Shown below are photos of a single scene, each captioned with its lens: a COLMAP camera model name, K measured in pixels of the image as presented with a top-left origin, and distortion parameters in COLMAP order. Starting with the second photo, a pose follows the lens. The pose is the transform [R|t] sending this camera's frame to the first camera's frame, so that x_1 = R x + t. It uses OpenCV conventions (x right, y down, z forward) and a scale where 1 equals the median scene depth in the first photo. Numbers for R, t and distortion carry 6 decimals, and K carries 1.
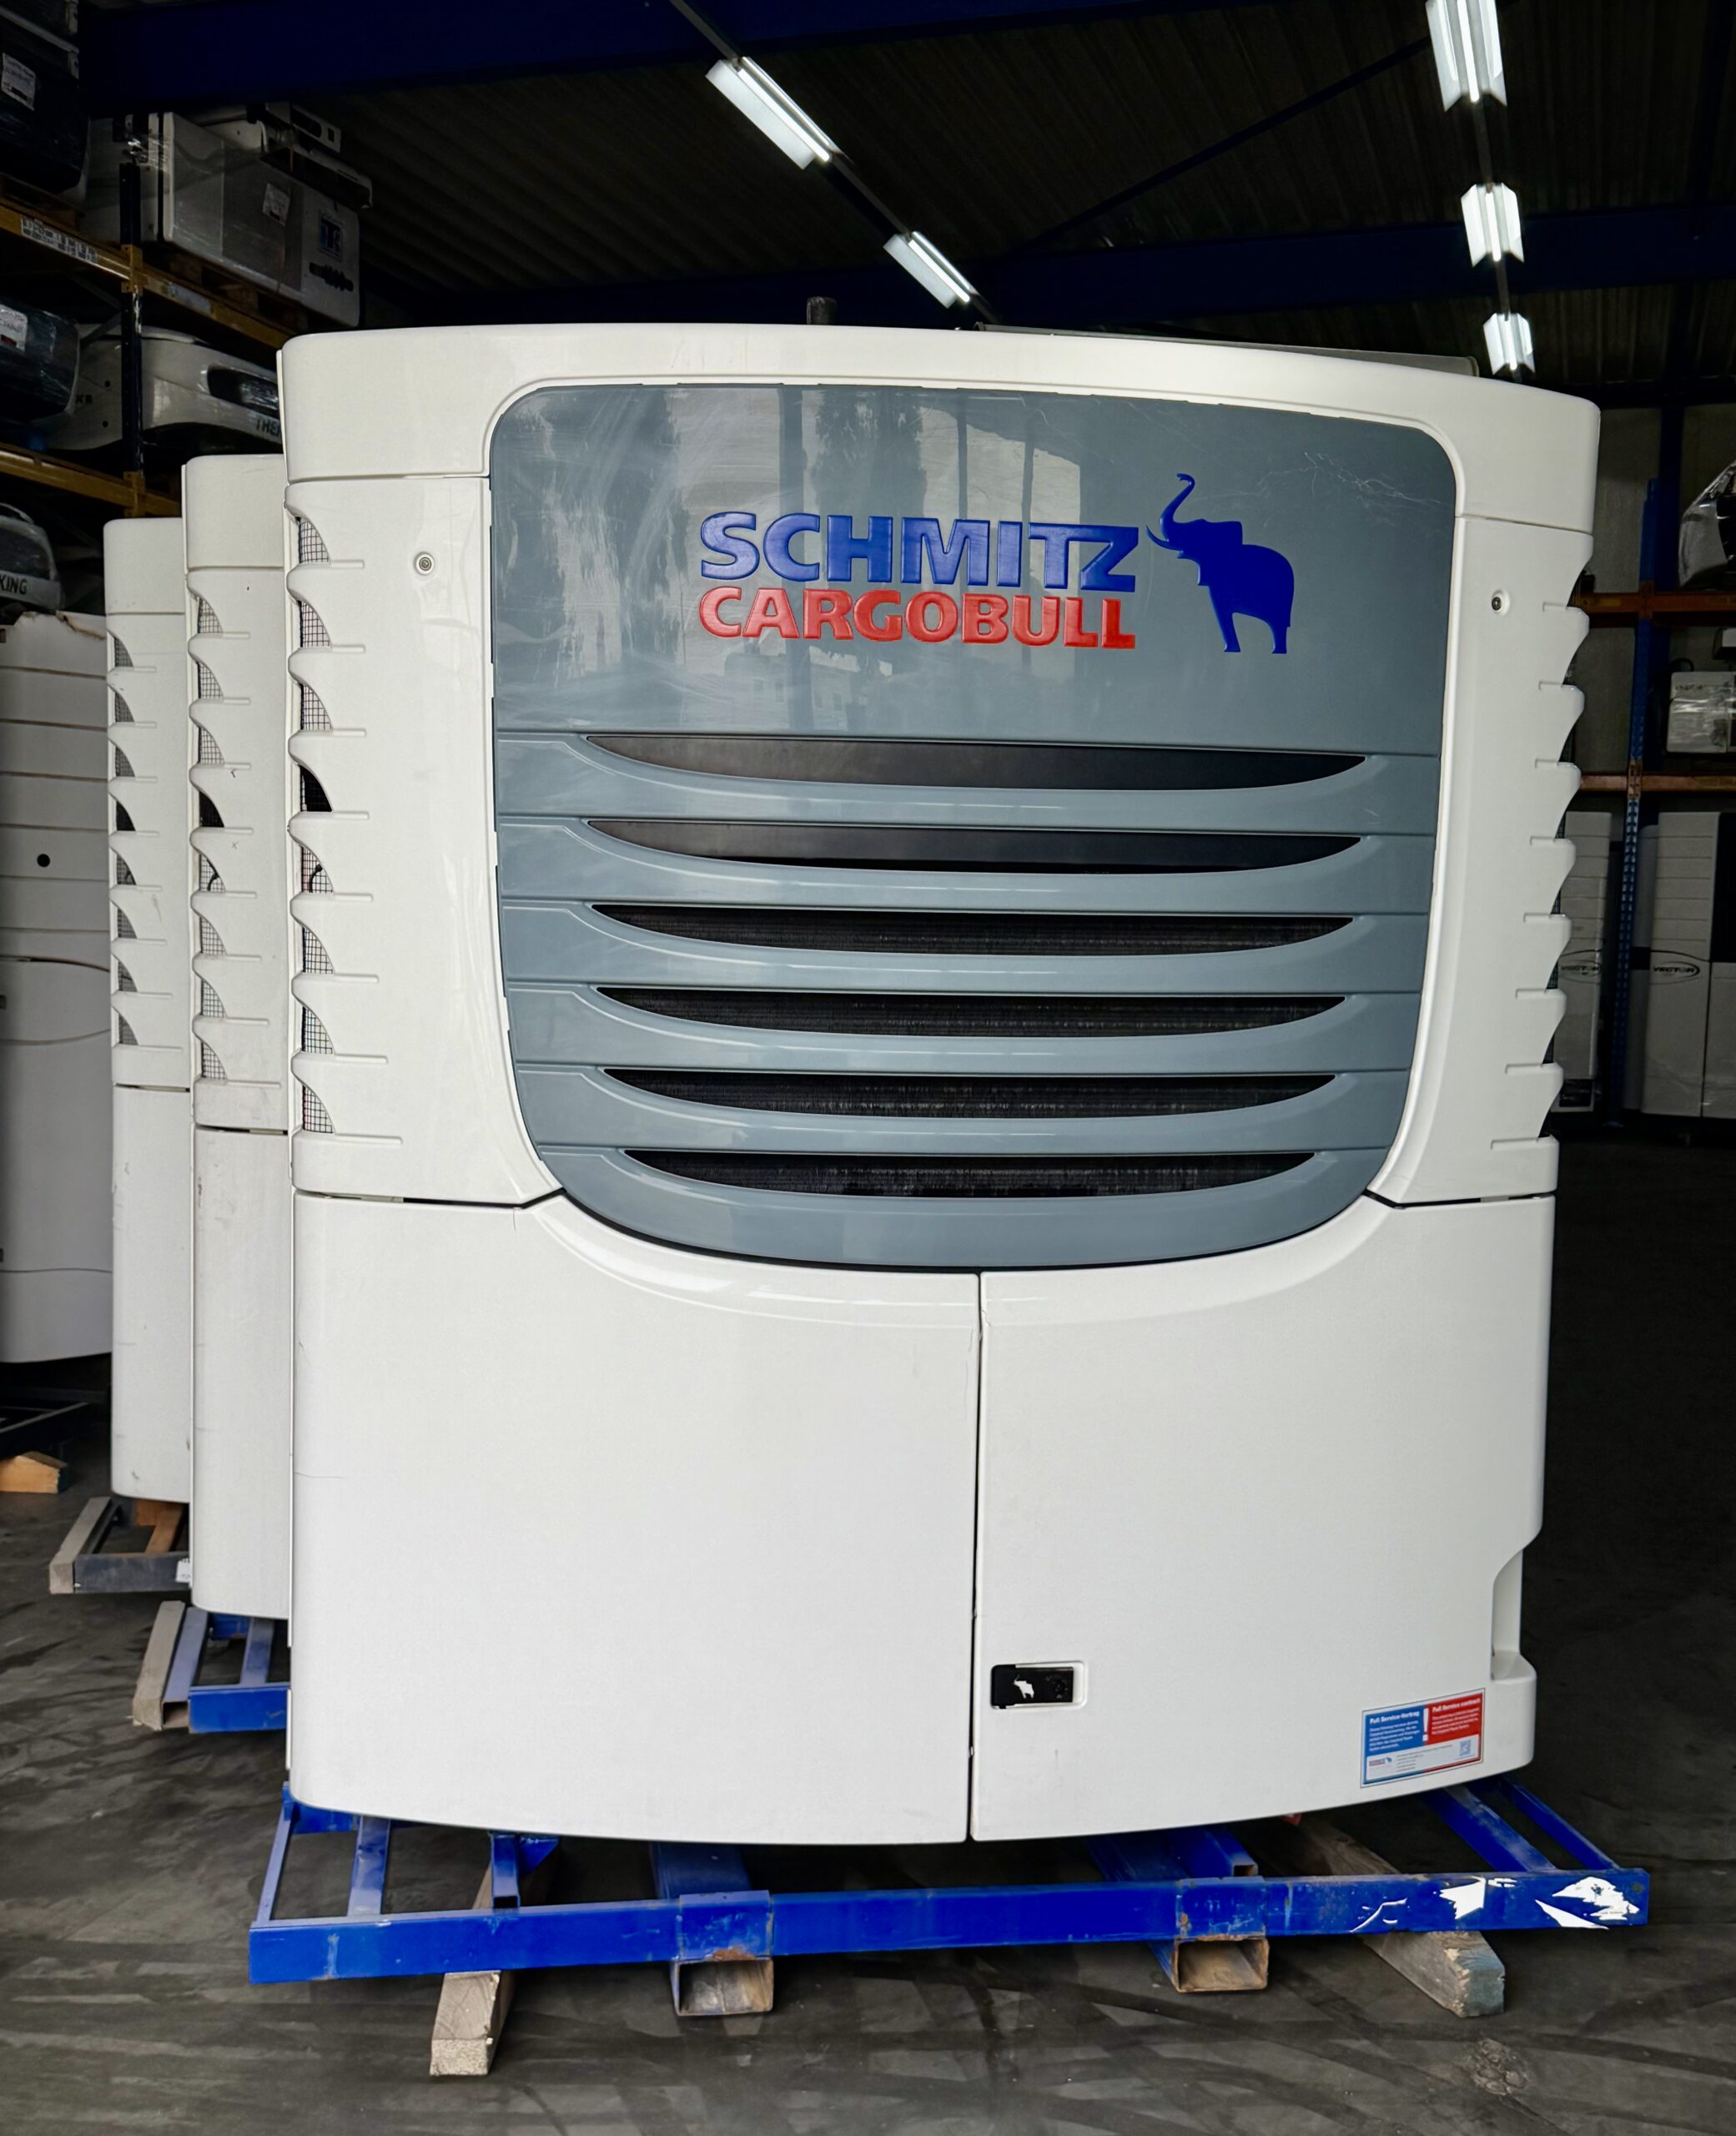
lens RADIAL K [[2528.3, 0, 868.0], [0, 2528.3, 1068.0], [0, 0, 1]] dist [0.128274, -0.282649]
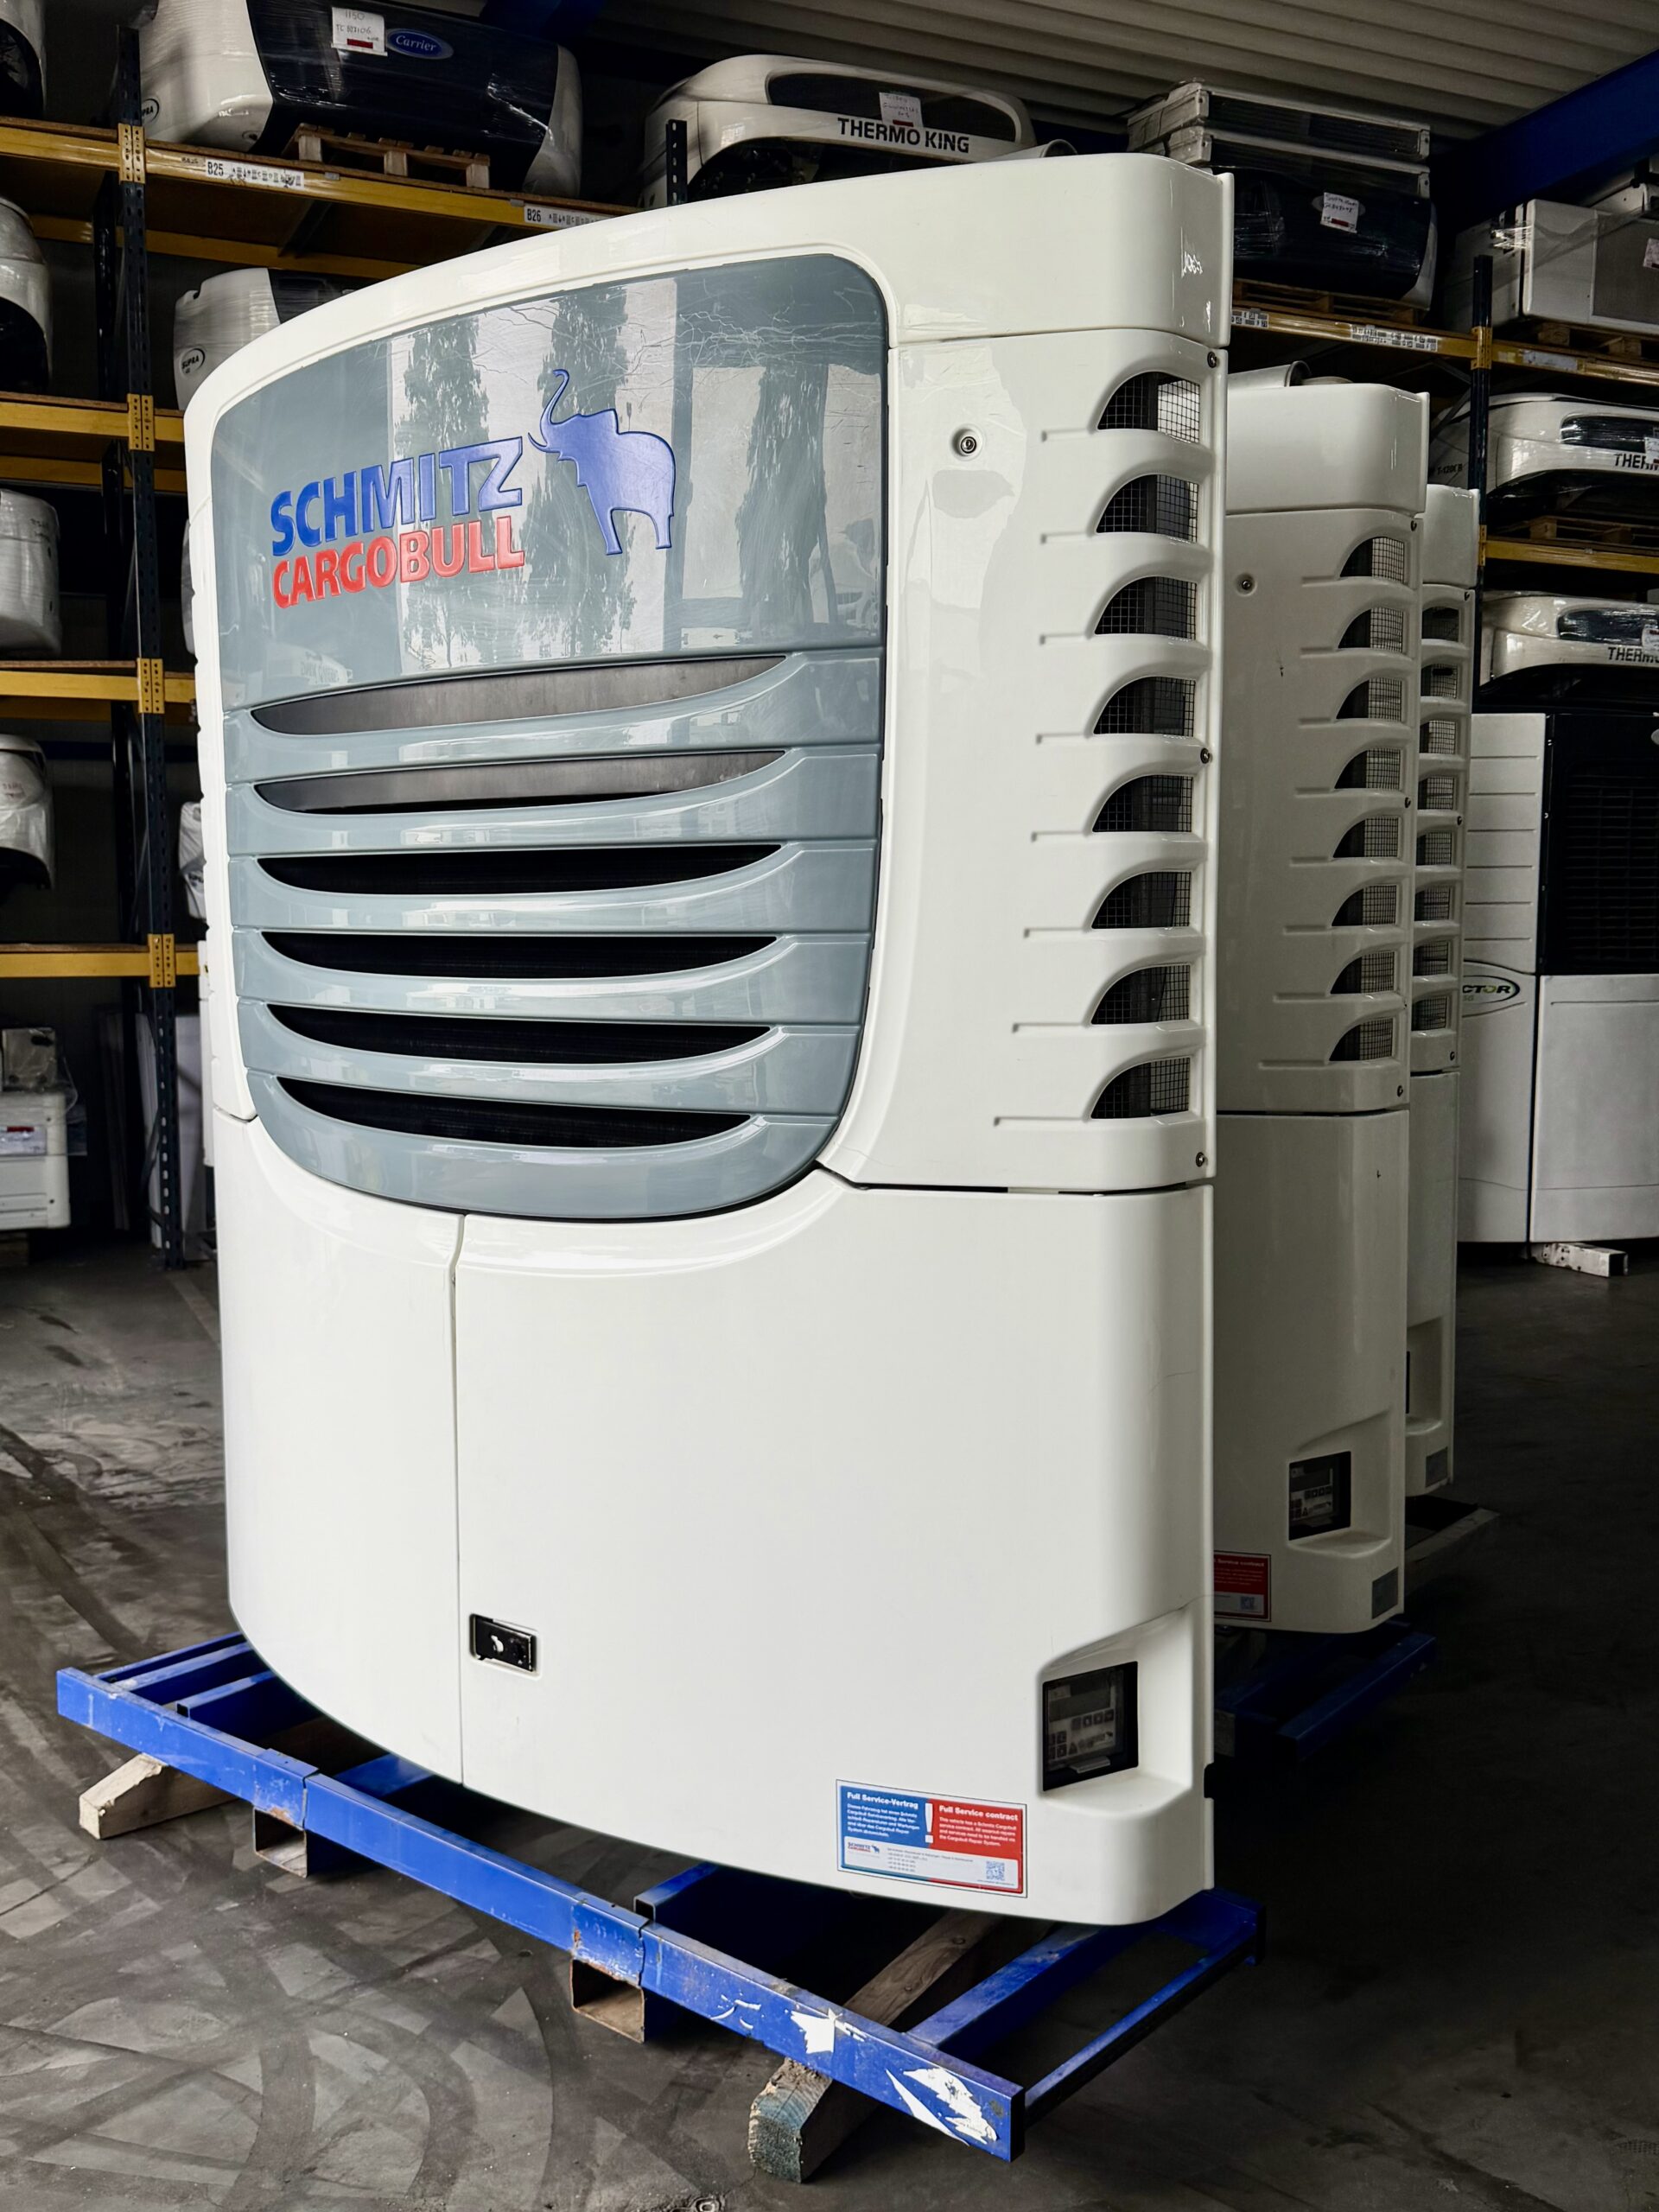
lens RADIAL K [[2101.6, 0, 826.6], [0, 2101.6, 1021.5], [0, 0, 1]] dist [0.008664, -0.011629]
pose [[0.656184, 0.019653, -0.754345, 0.736887], [-0.033903, 0.999419, -0.003453, 0.003461], [0.753839, 0.027841, 0.656469, 0.551987]]
